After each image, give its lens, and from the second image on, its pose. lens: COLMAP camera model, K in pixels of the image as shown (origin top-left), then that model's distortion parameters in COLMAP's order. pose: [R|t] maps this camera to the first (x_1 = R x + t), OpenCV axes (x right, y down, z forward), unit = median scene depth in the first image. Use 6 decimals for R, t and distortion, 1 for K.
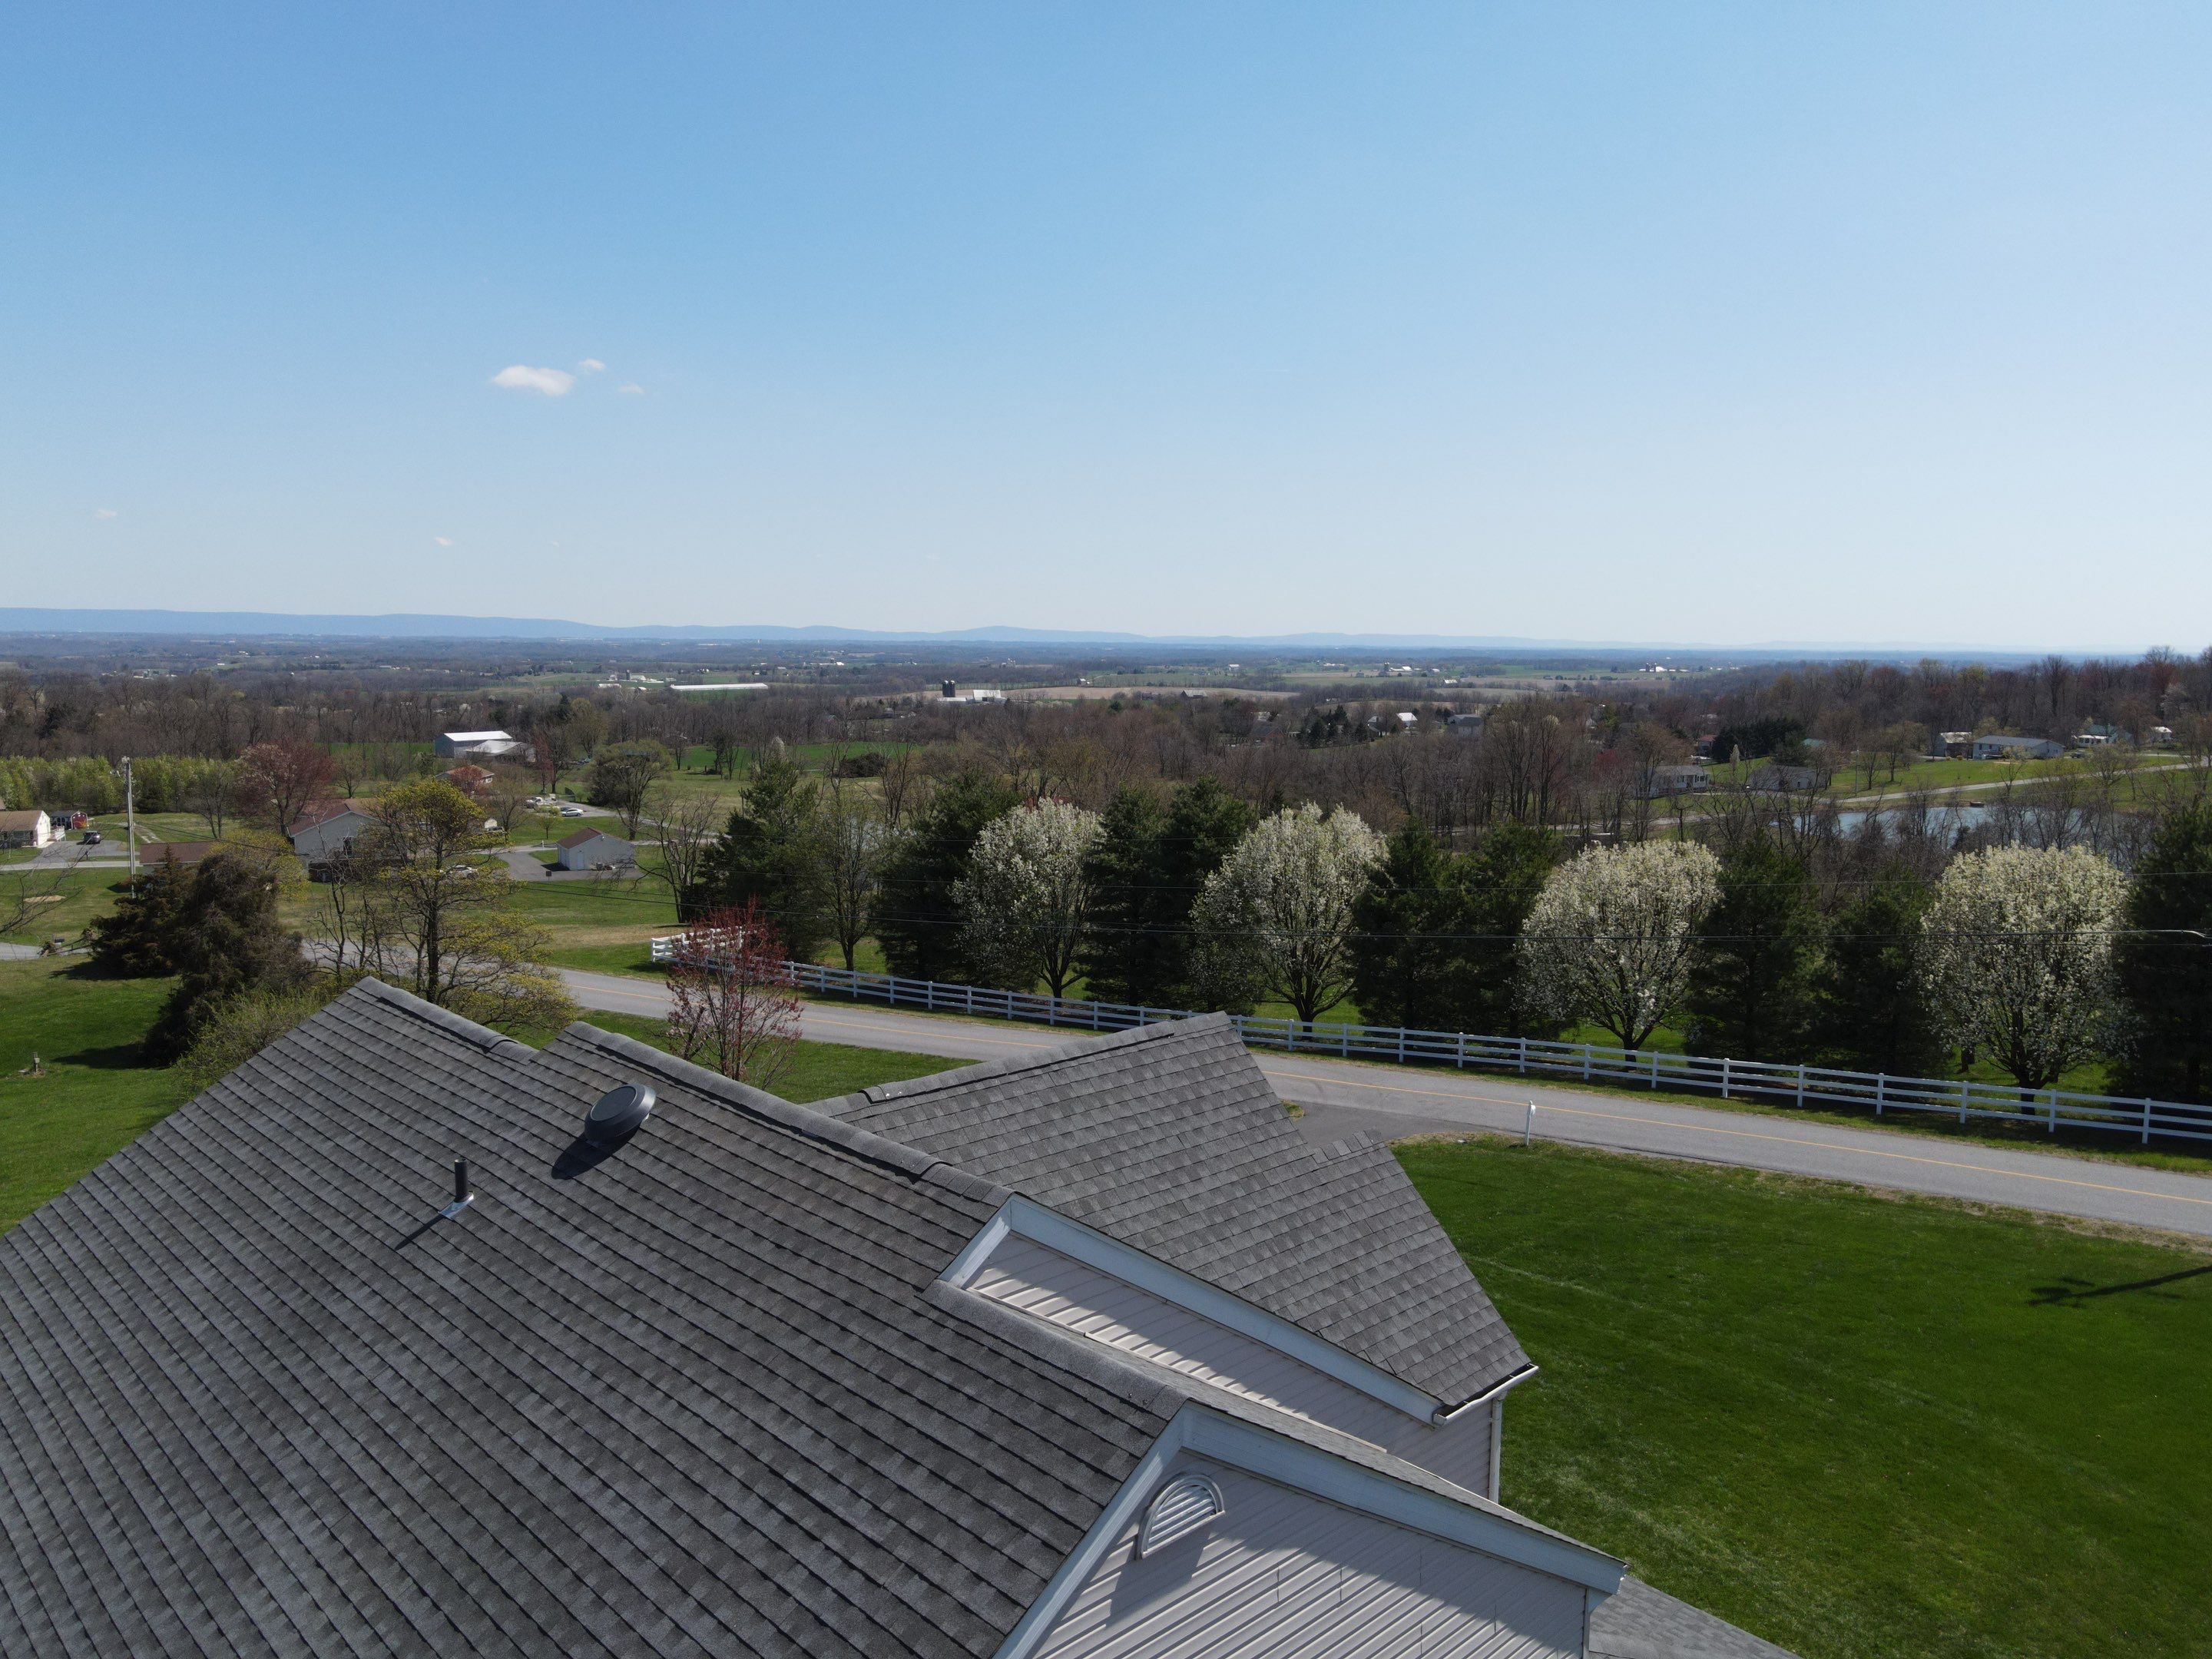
lens RADIAL K [[1623.0, 0, 1100.8], [0, 1623.0, 830.1], [0, 0, 1]] dist [-0.002100, 0.026136]
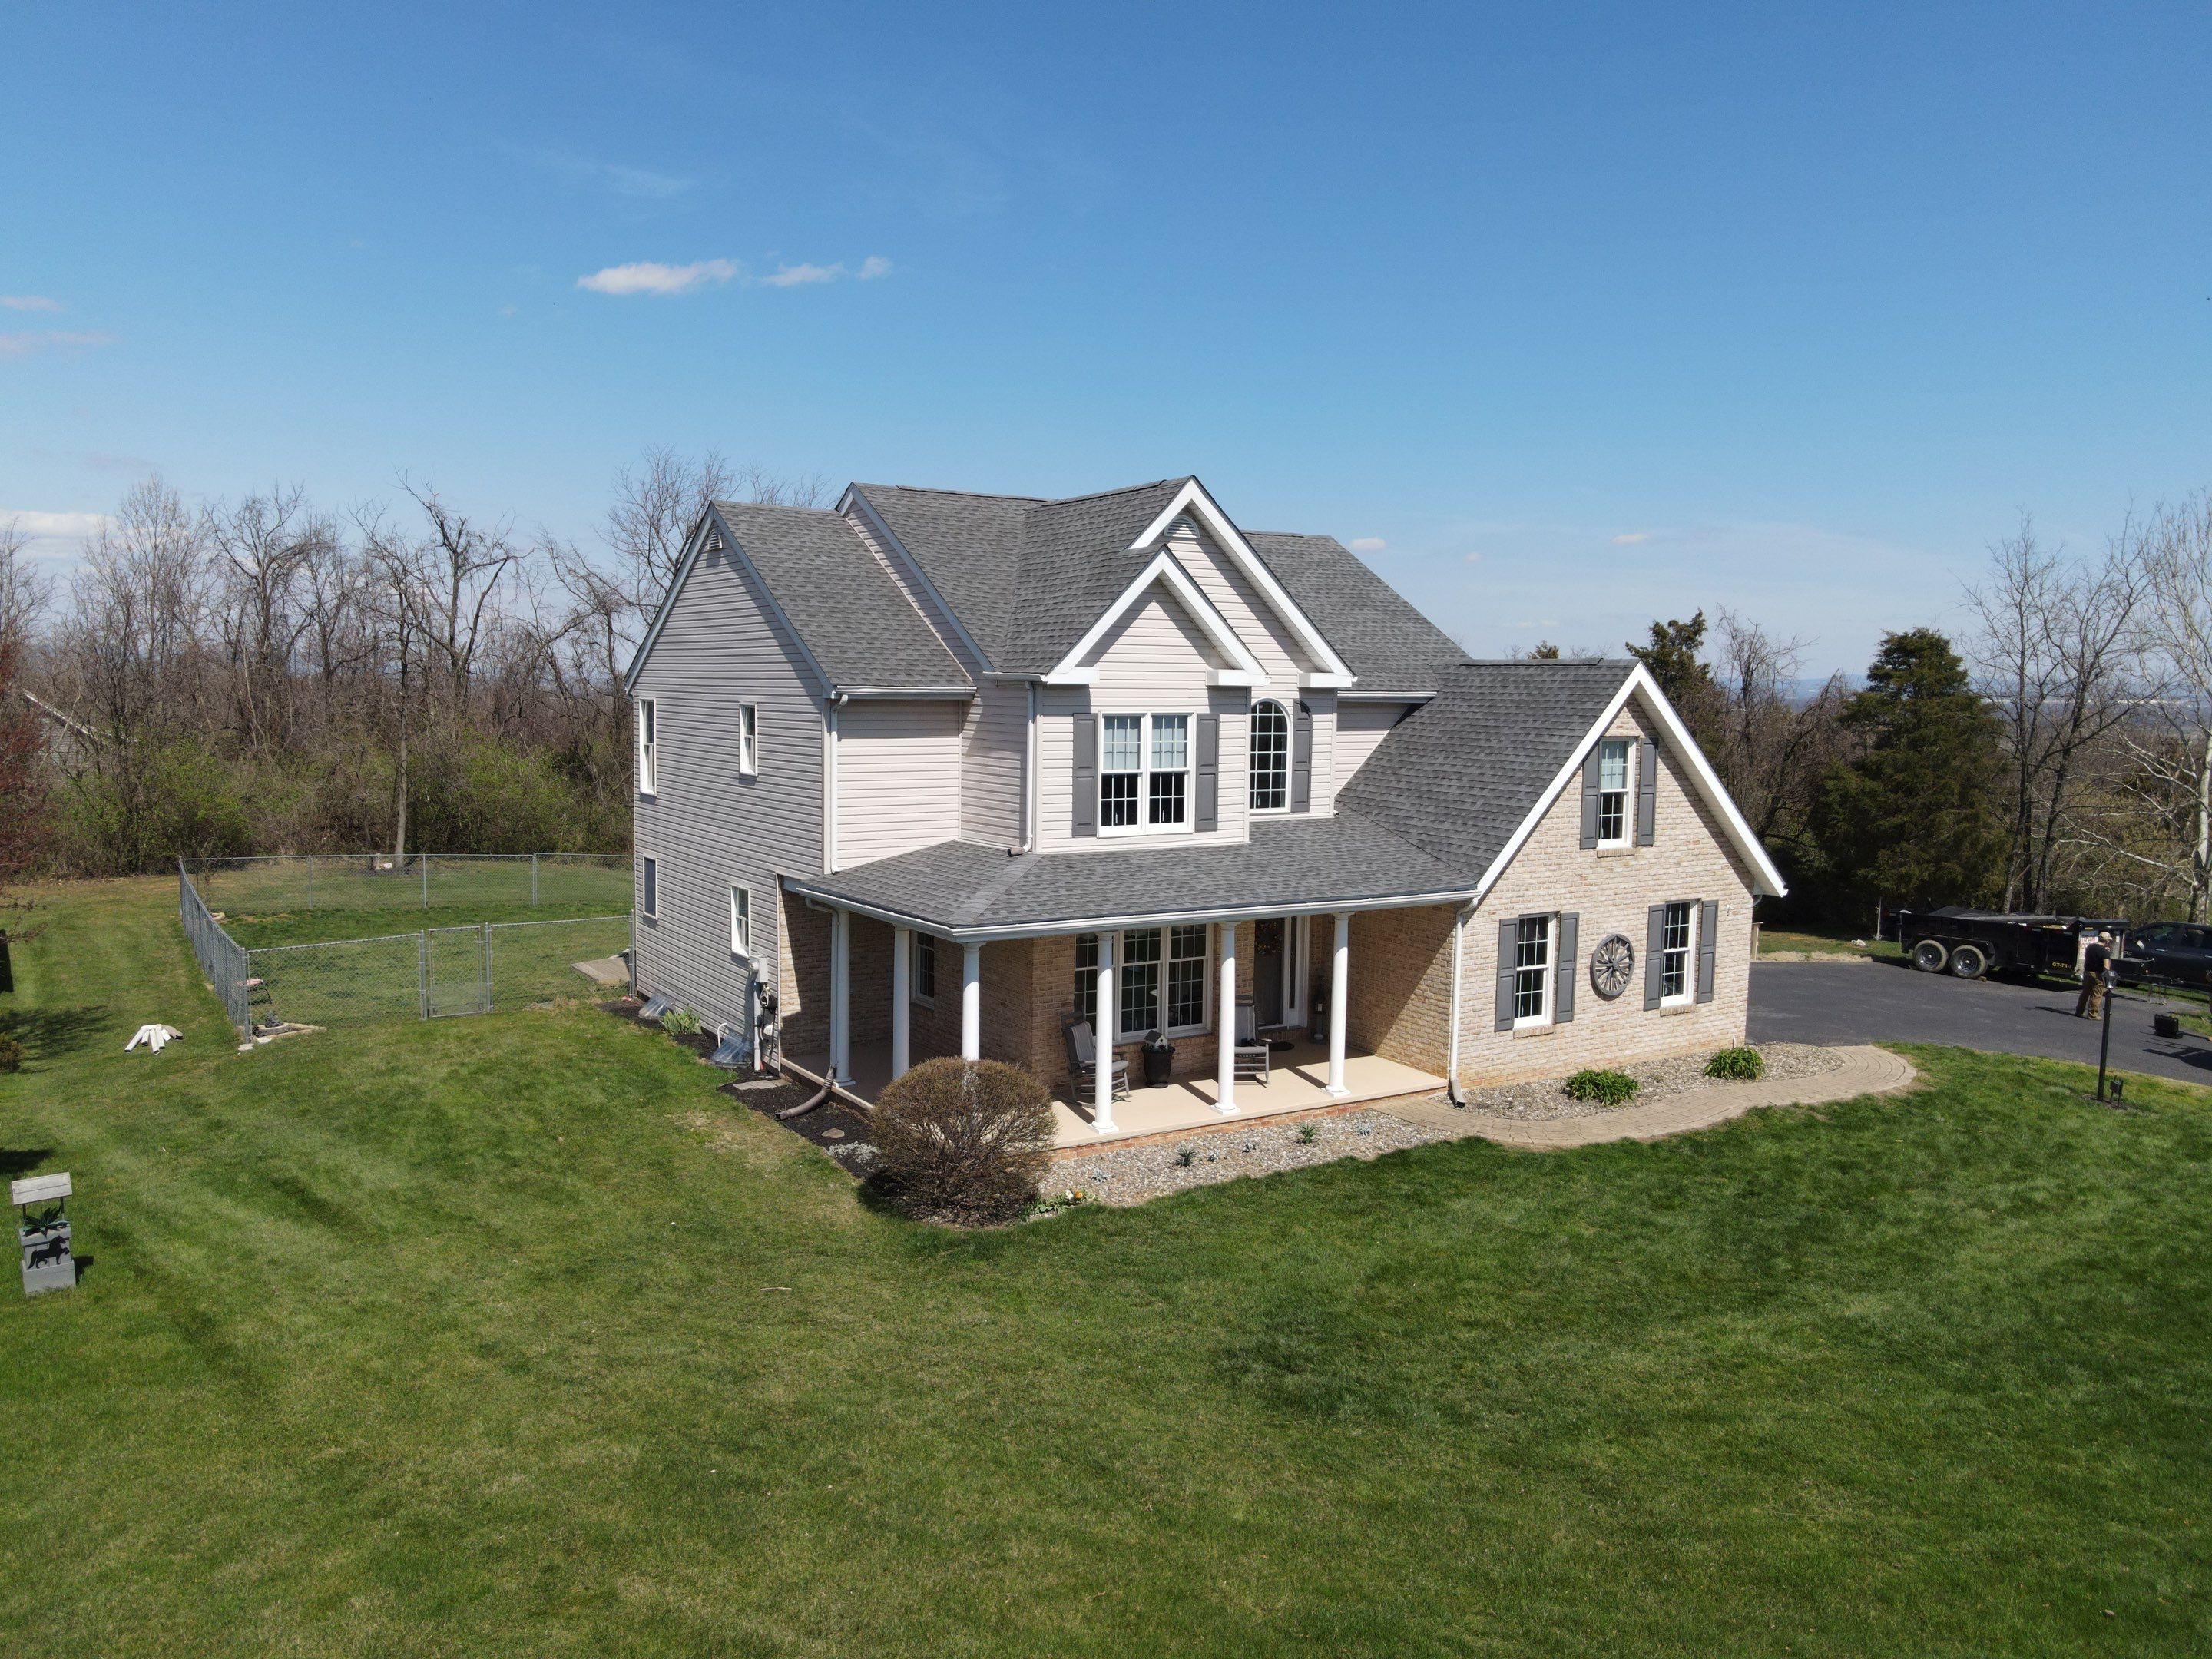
lens RADIAL K [[1623.0, 0, 1089.7], [0, 1623.0, 835.6], [0, 0, 1]] dist [-0.002100, 0.026136]
pose [[-0.197100, 0.083107, -0.976855, 2.414217], [-0.128682, 0.985587, 0.109814, 0.443213], [0.971902, 0.147348, -0.183565, 1.911662]]
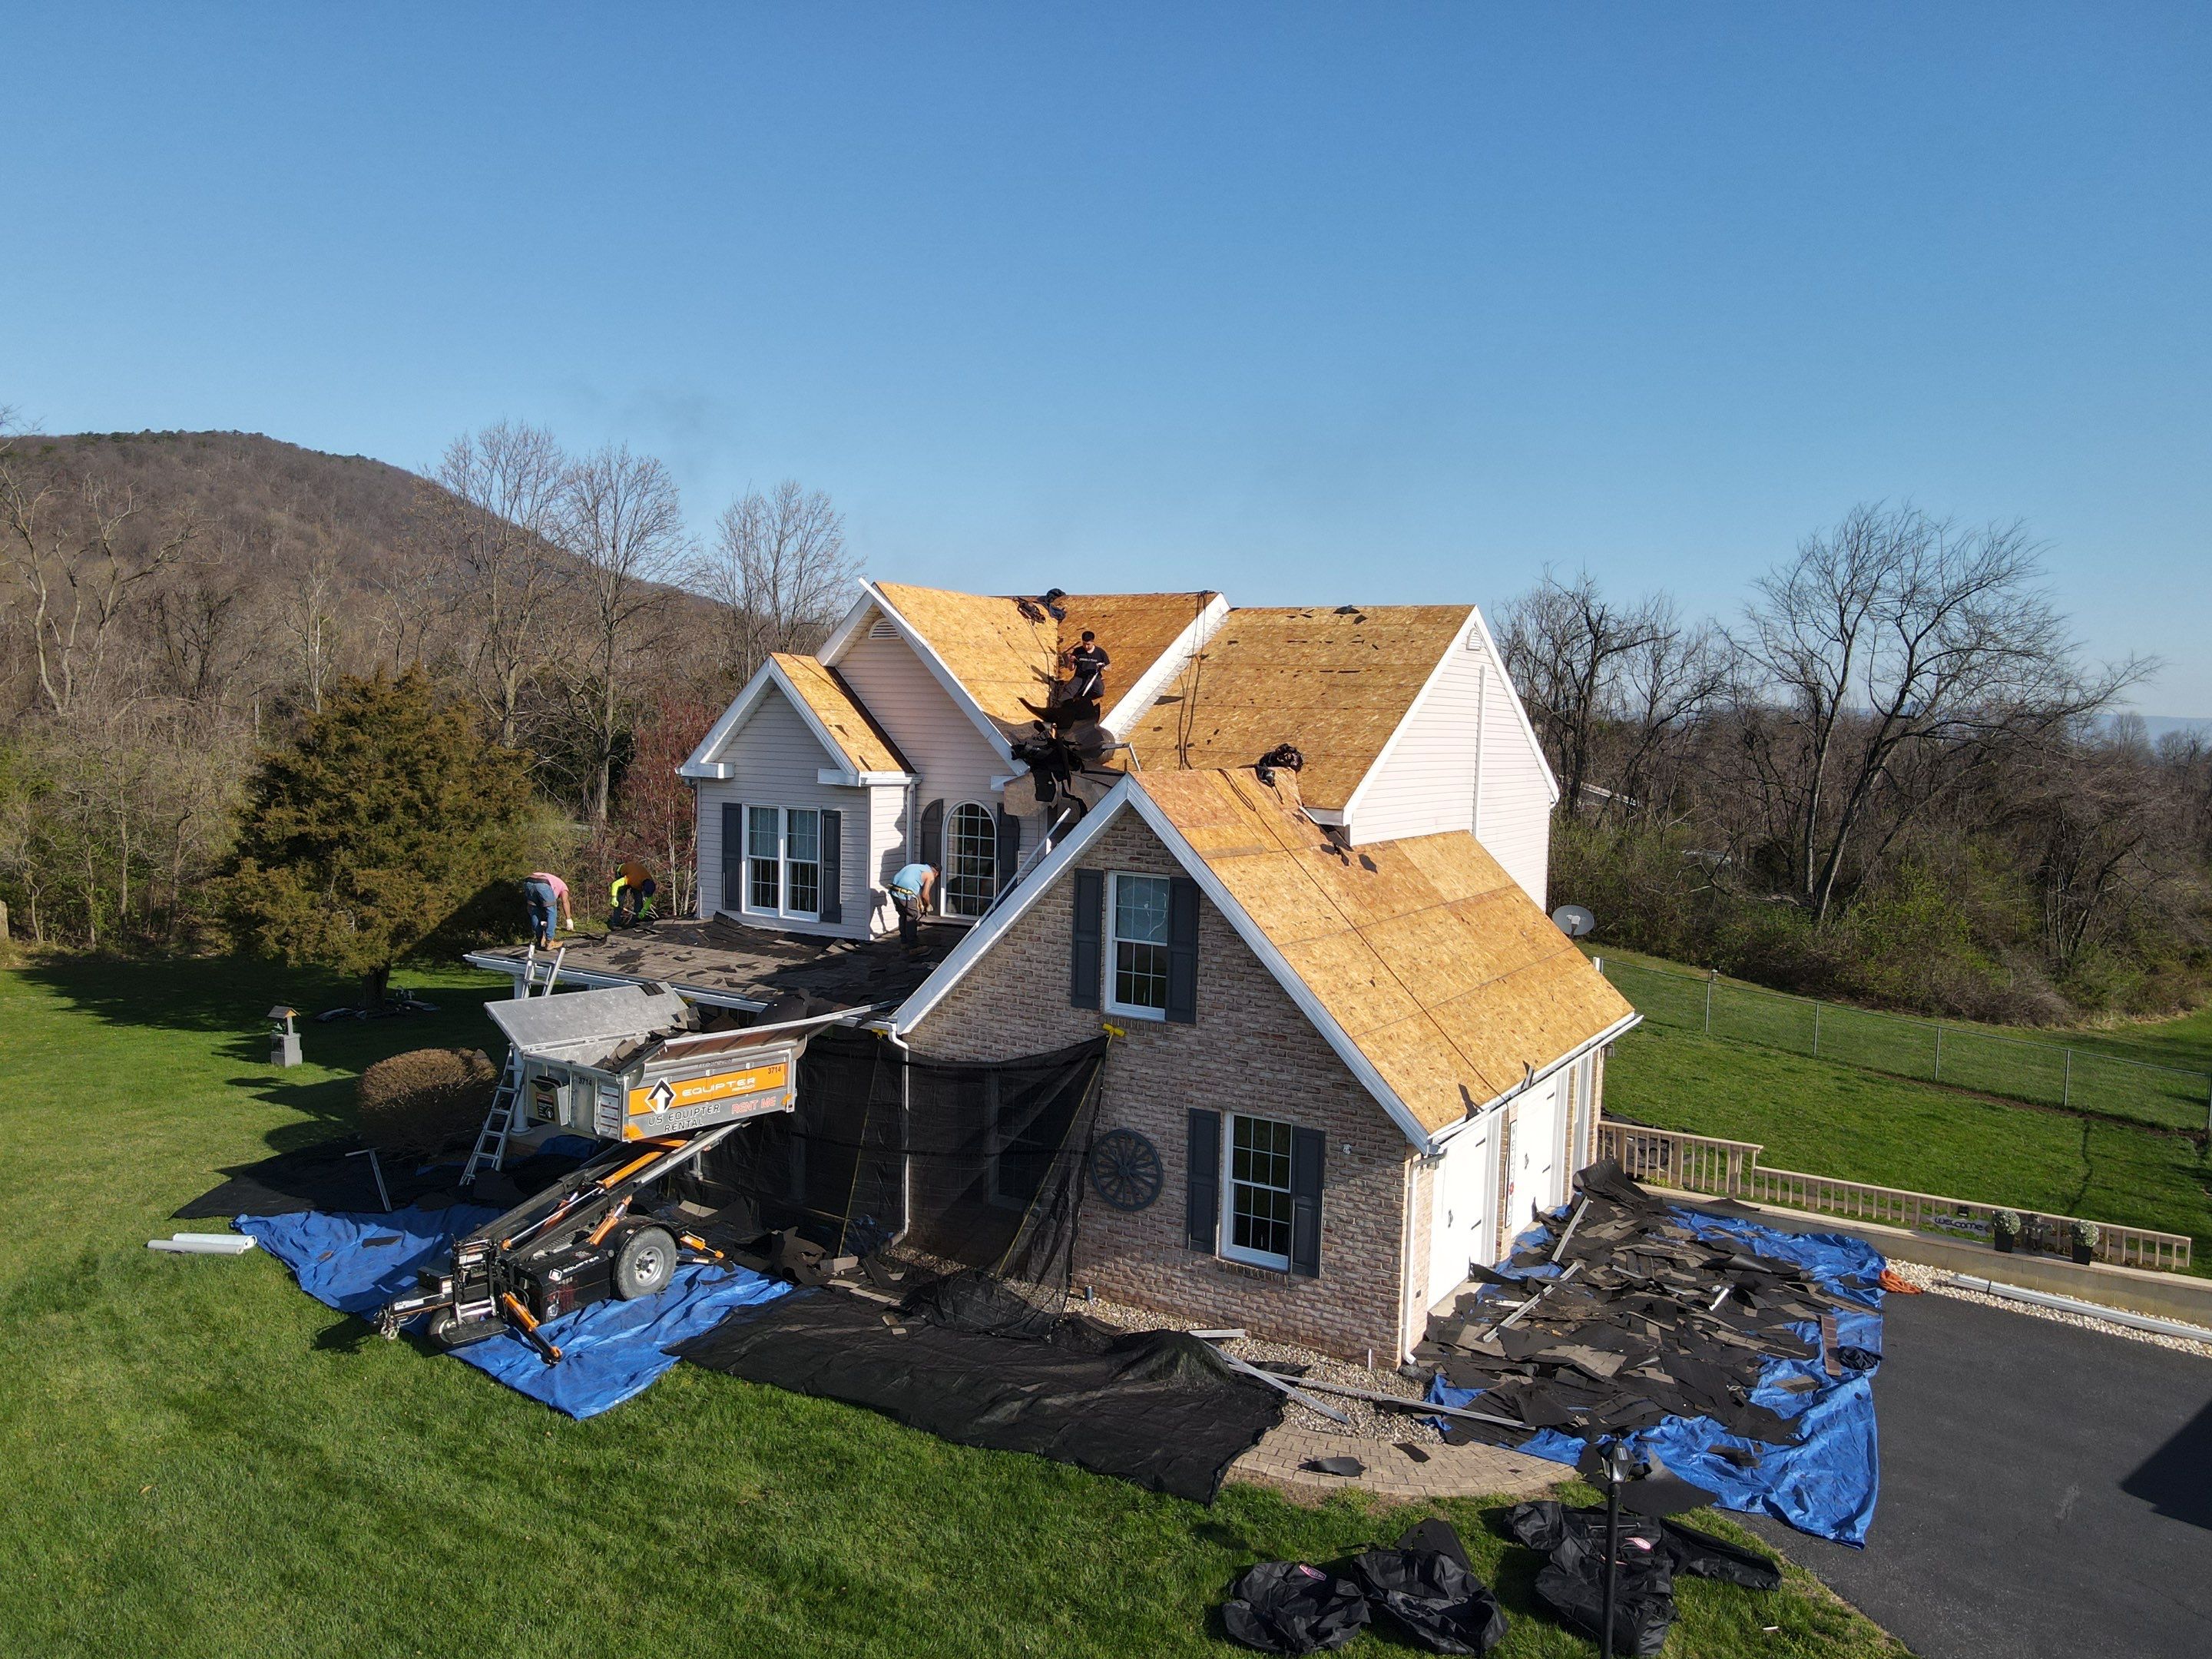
lens RADIAL K [[1623.0, 0, 1093.5], [0, 1623.0, 829.7], [0, 0, 1]] dist [-0.002100, 0.026136]
pose [[-0.967096, -0.012211, -0.254119, 0.395978], [-0.060568, 0.981180, 0.183353, 0.079619], [0.247097, 0.192711, -0.949634, 3.943693]]
